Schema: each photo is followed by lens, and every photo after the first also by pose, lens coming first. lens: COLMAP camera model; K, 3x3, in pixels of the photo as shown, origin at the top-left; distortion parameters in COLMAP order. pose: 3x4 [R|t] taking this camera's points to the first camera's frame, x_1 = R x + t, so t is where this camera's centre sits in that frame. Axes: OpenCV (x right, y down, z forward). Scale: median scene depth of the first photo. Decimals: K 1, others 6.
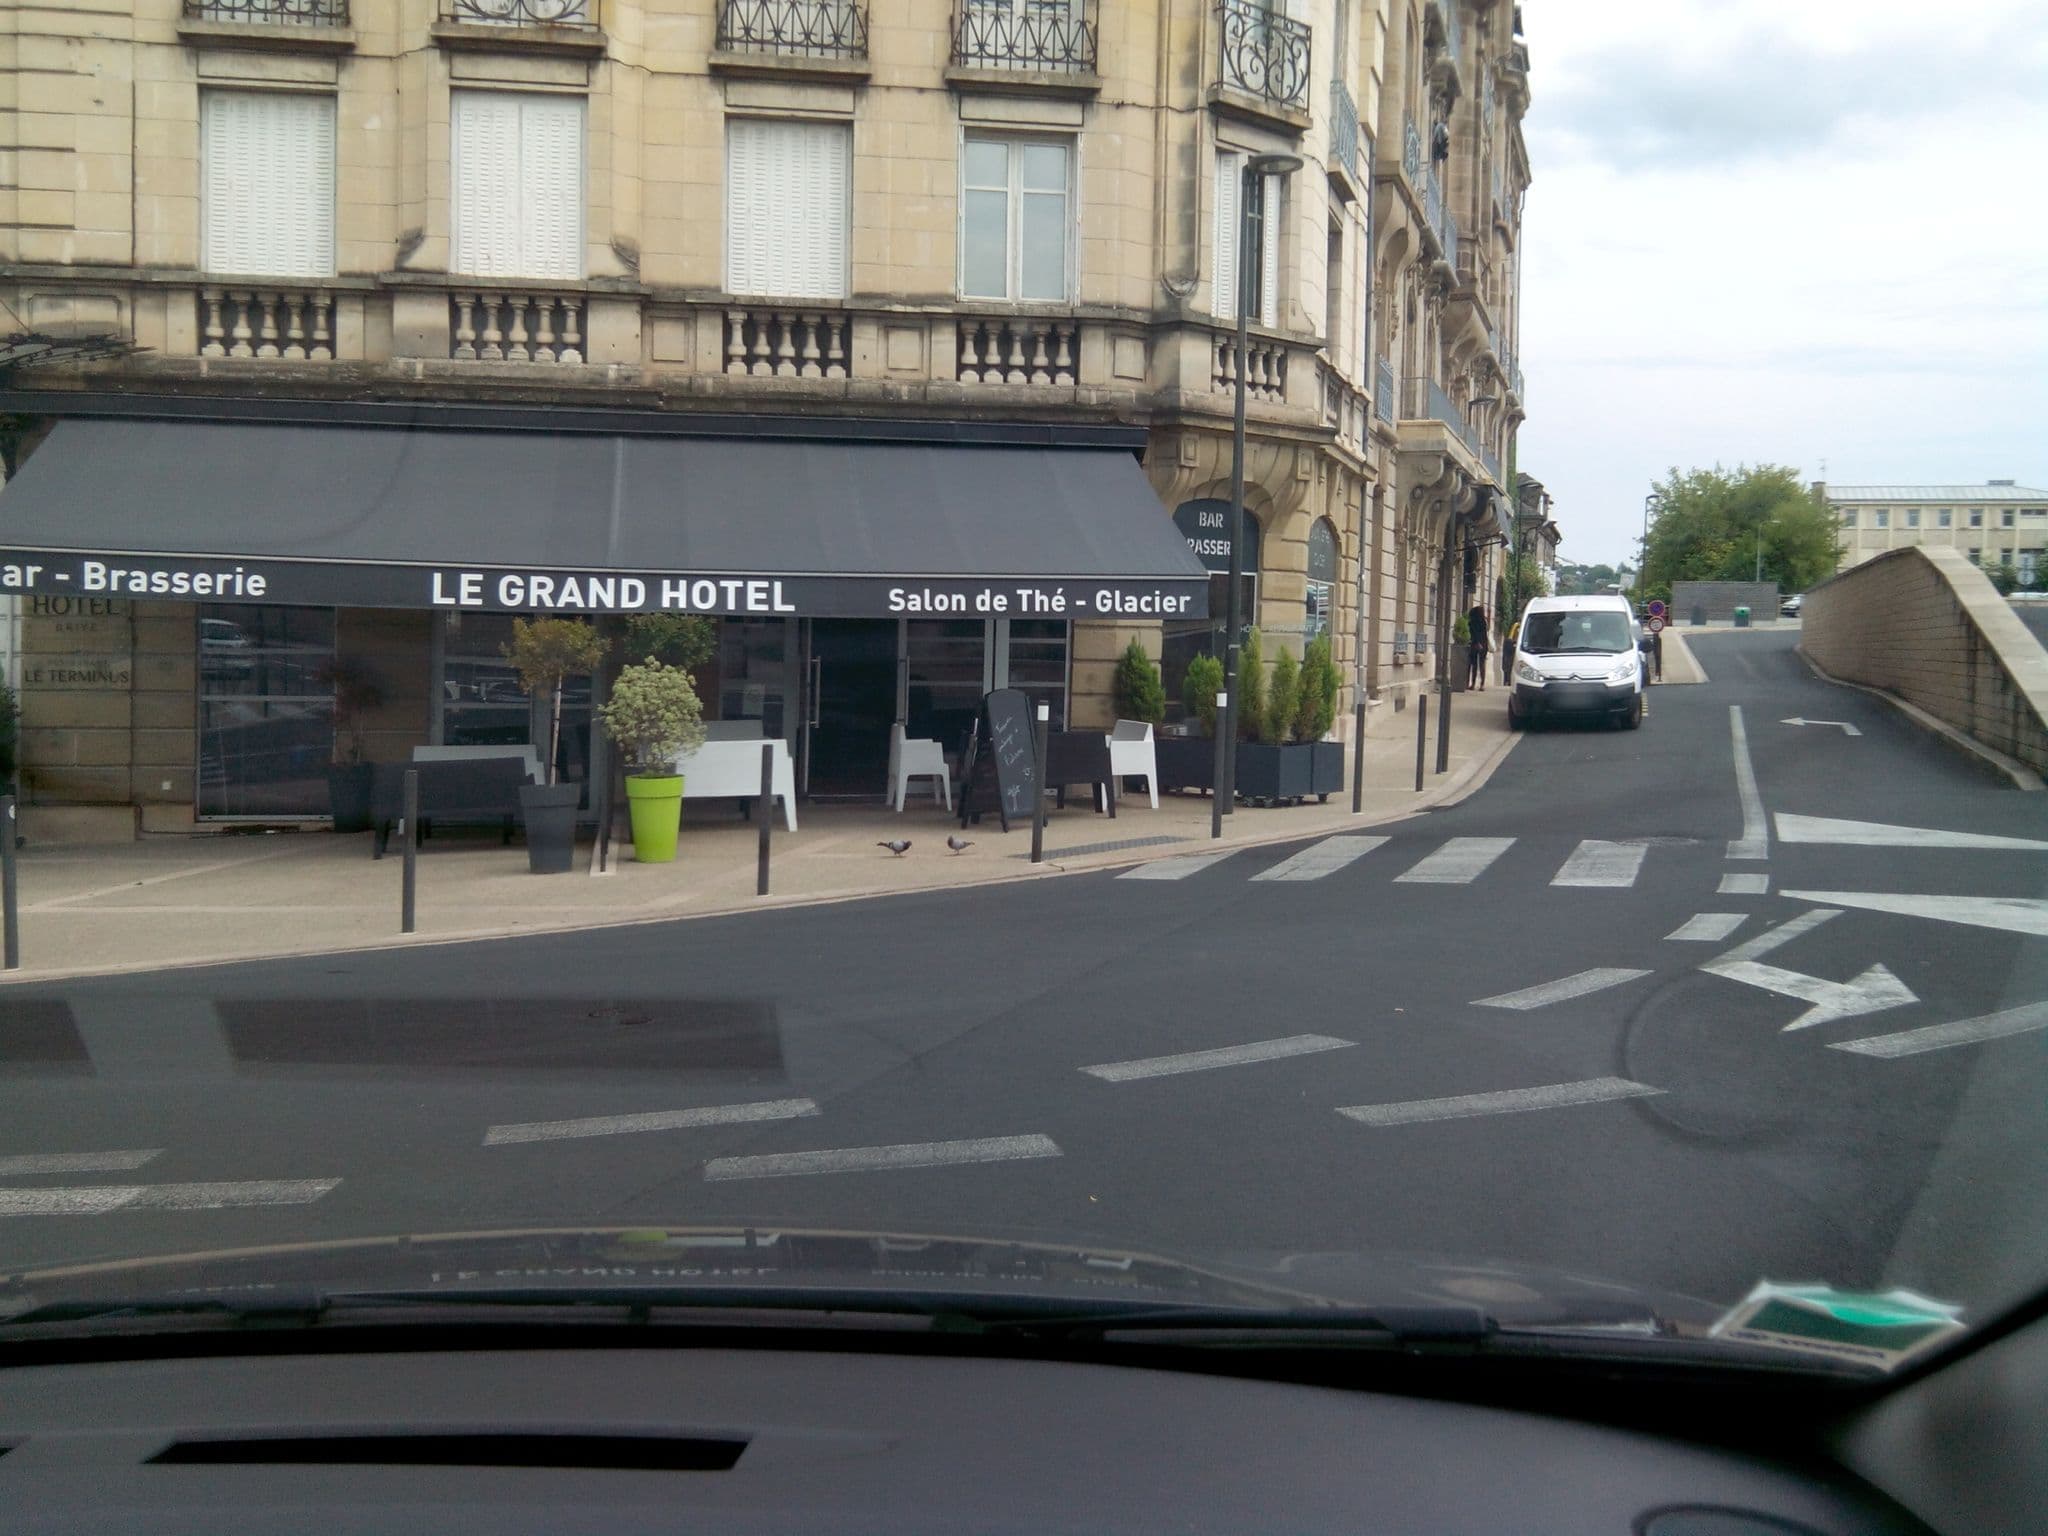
lens RADIAL K [[1843.2, 0, 1024.0], [0, 1843.2, 768.0], [0, 0, 1]] dist [0.006067, -0.078924]
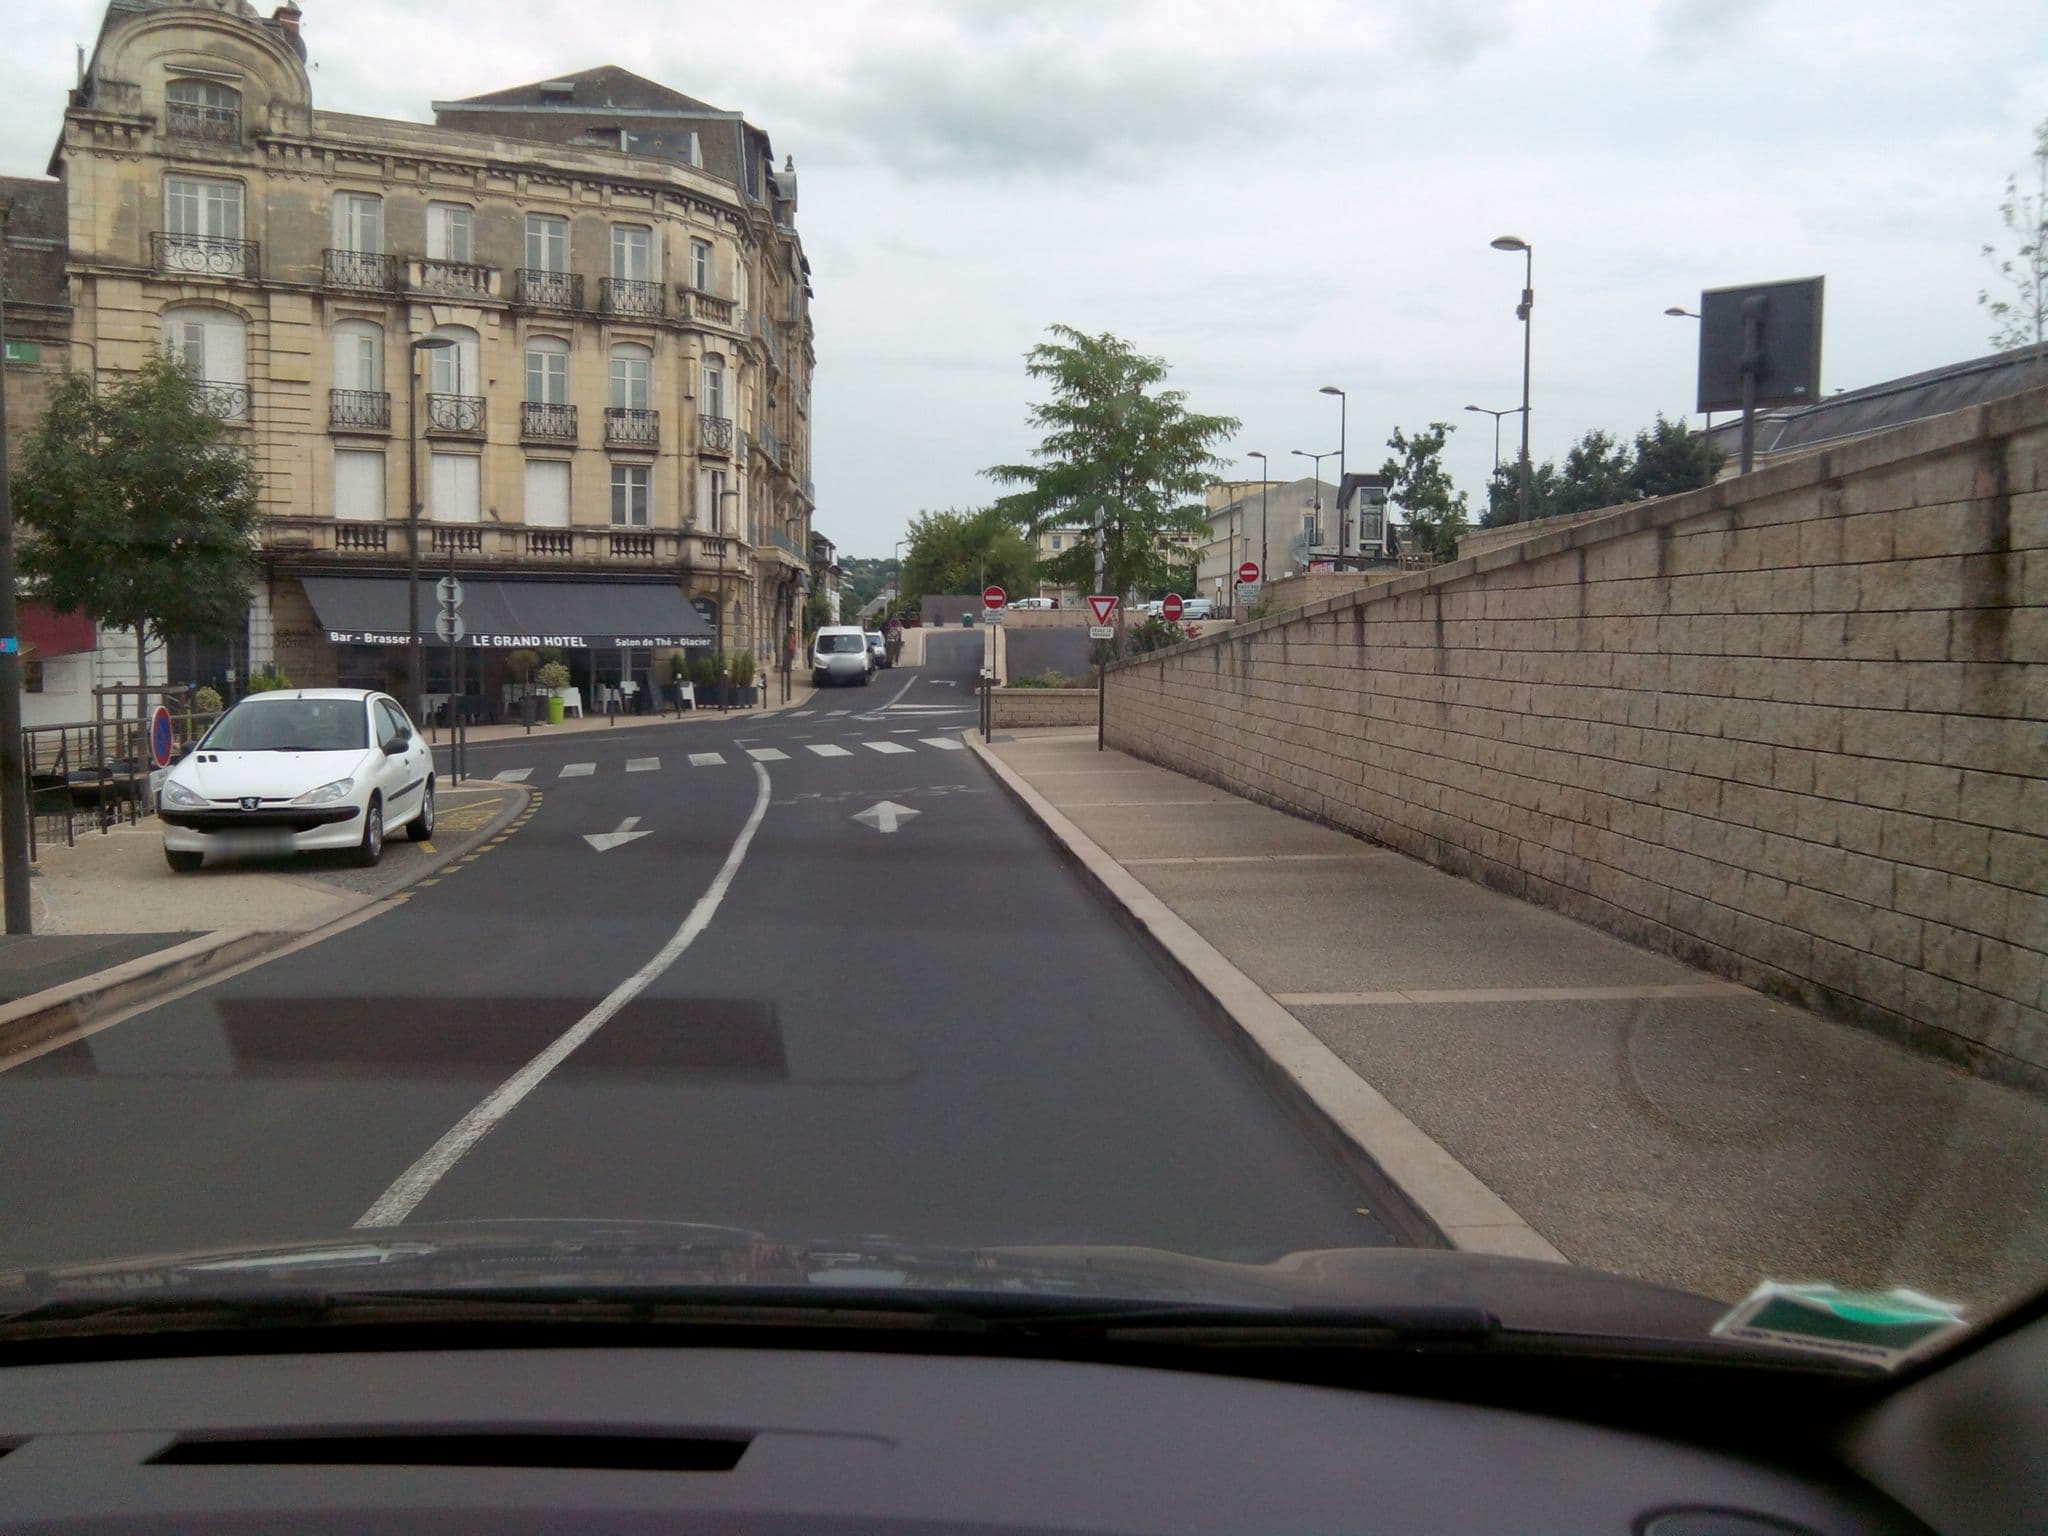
lens RADIAL K [[1843.2, 0, 1024.0], [0, 1843.2, 768.0], [0, 0, 1]] dist [0.006067, -0.078924]
pose [[0.931062, -0.029768, 0.363644, -0.491268], [0.027474, 0.999557, 0.011481, 0.089882], [-0.363825, -0.000698, 0.931467, -1.842887]]
